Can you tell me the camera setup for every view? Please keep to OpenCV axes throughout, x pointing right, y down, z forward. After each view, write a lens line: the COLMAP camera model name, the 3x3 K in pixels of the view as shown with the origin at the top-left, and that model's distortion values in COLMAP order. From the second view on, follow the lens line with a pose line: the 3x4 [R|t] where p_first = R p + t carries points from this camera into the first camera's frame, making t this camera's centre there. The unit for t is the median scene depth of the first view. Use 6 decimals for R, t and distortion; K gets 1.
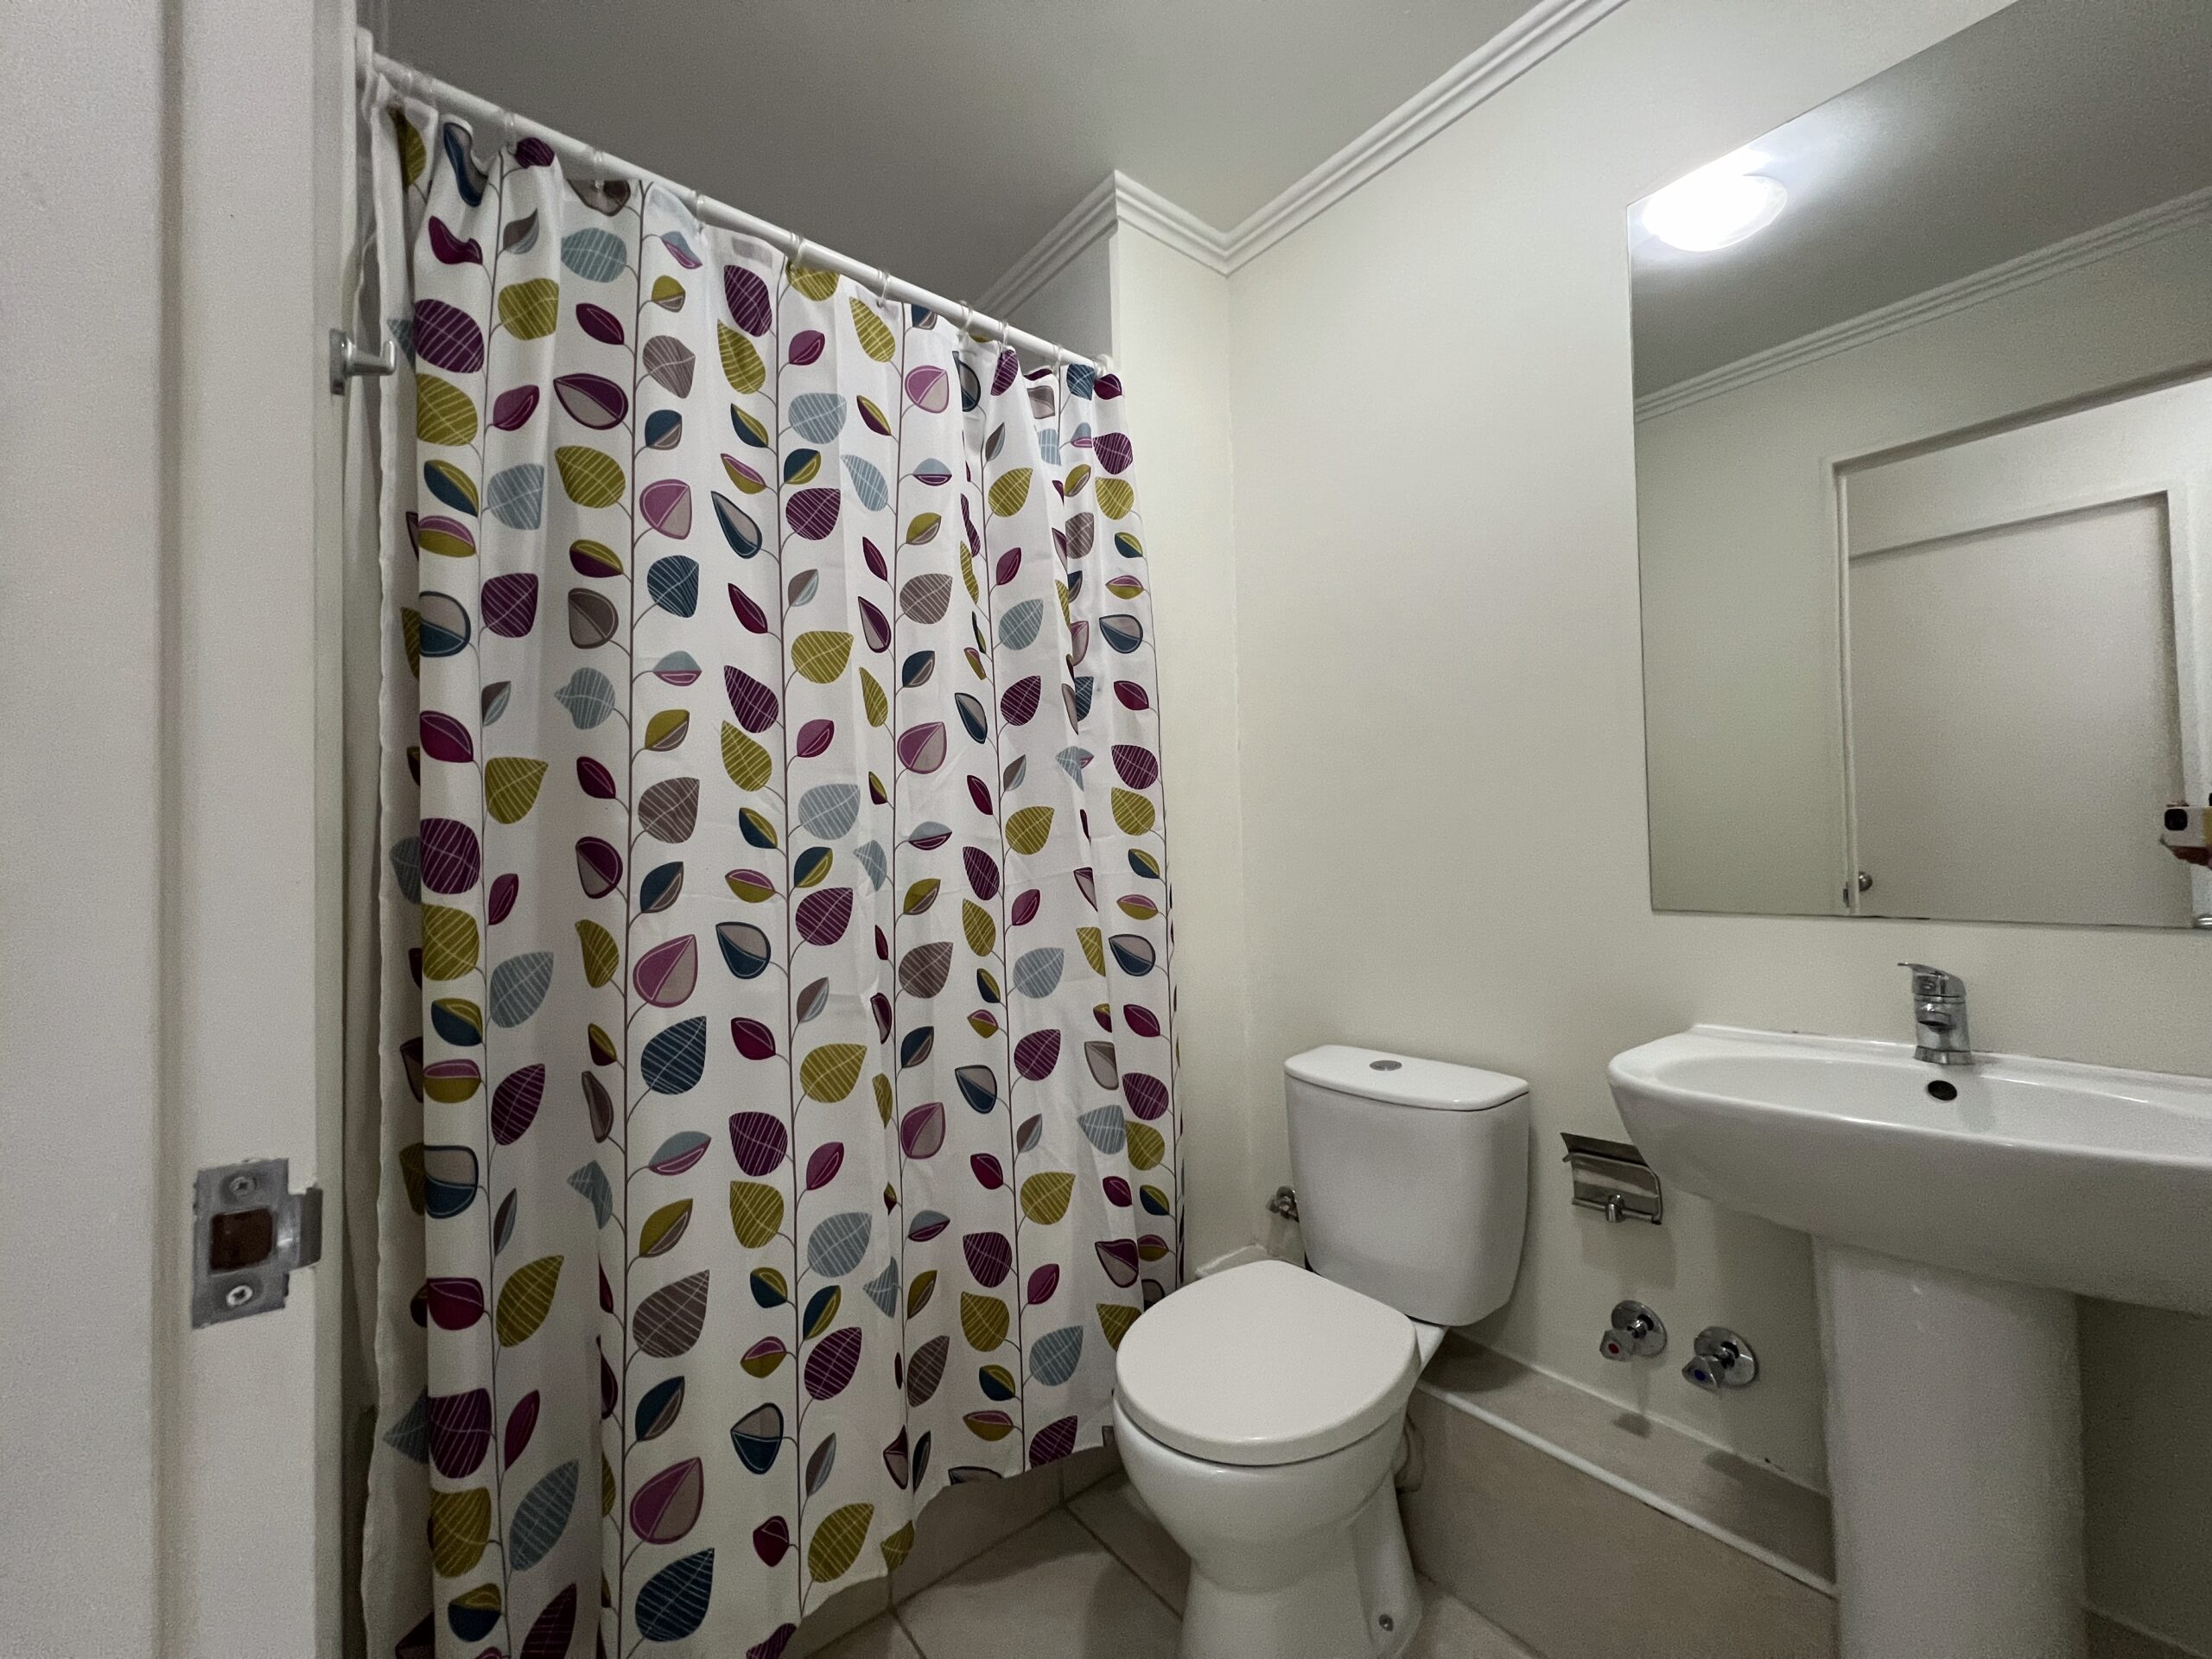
lens RADIAL K [[886.9, 0, 1101.4], [0, 886.9, 829.2], [0, 0, 1]] dist [-0.005157, 0.001282]
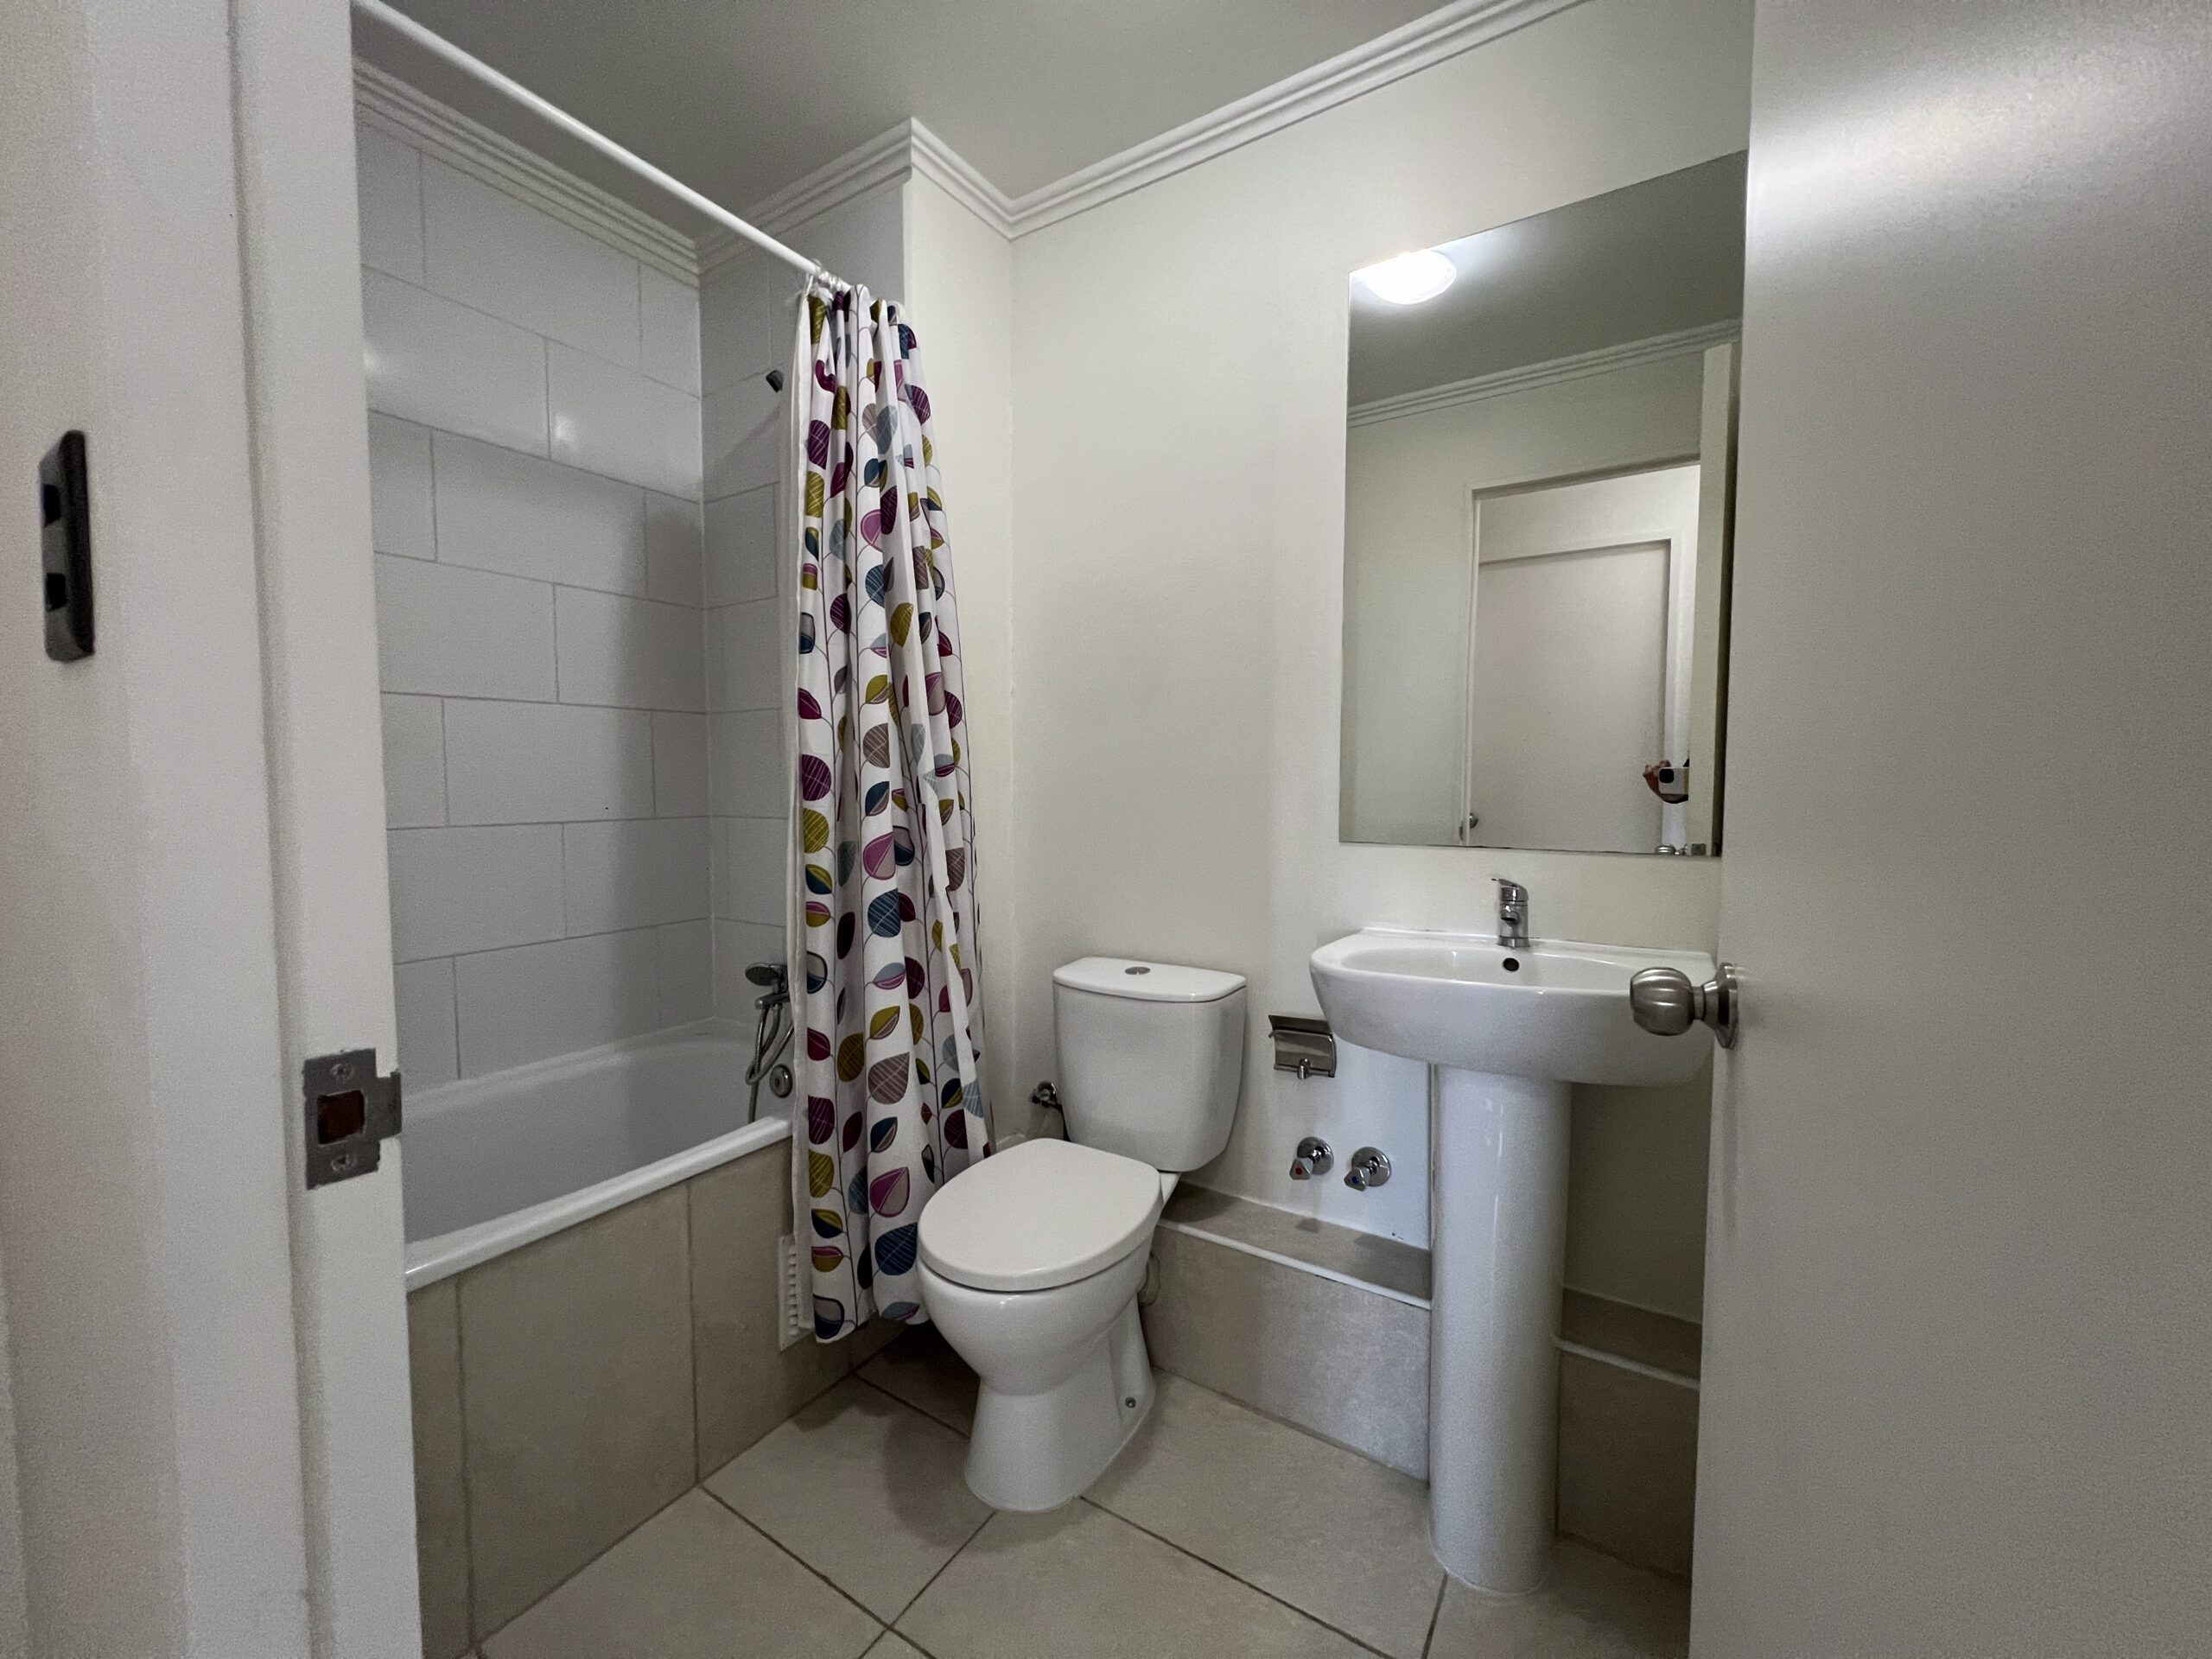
lens RADIAL K [[886.9, 0, 1108.4], [0, 886.9, 829.1], [0, 0, 1]] dist [-0.005157, 0.001282]
pose [[0.948621, 0.005446, 0.316368, -0.106737], [-0.029544, 0.997008, 0.071424, -0.009480], [-0.315033, -0.077101, 0.945944, -0.117353]]
